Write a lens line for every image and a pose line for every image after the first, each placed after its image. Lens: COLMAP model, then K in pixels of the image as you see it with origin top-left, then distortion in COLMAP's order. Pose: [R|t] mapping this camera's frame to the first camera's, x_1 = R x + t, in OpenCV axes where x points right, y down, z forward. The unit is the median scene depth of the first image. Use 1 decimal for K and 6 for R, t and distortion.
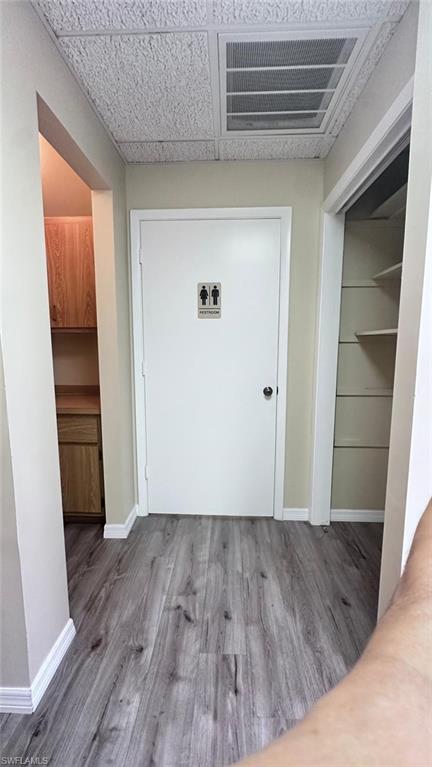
lens RADIAL K [[307.0, 0, 214.4], [0, 307.0, 382.0], [0, 0, 1]] dist [-0.001444, 0.000037]
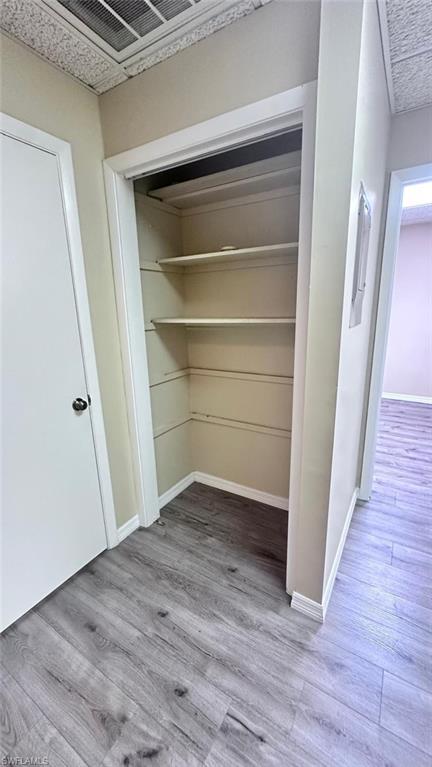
lens RADIAL K [[307.0, 0, 218.2], [0, 307.0, 382.9], [0, 0, 1]] dist [-0.001444, 0.000037]
pose [[0.479036, -0.223620, 0.848834, -0.337788], [0.124015, 0.974548, 0.186751, -0.140419], [-0.868991, 0.015808, 0.494576, 0.406109]]
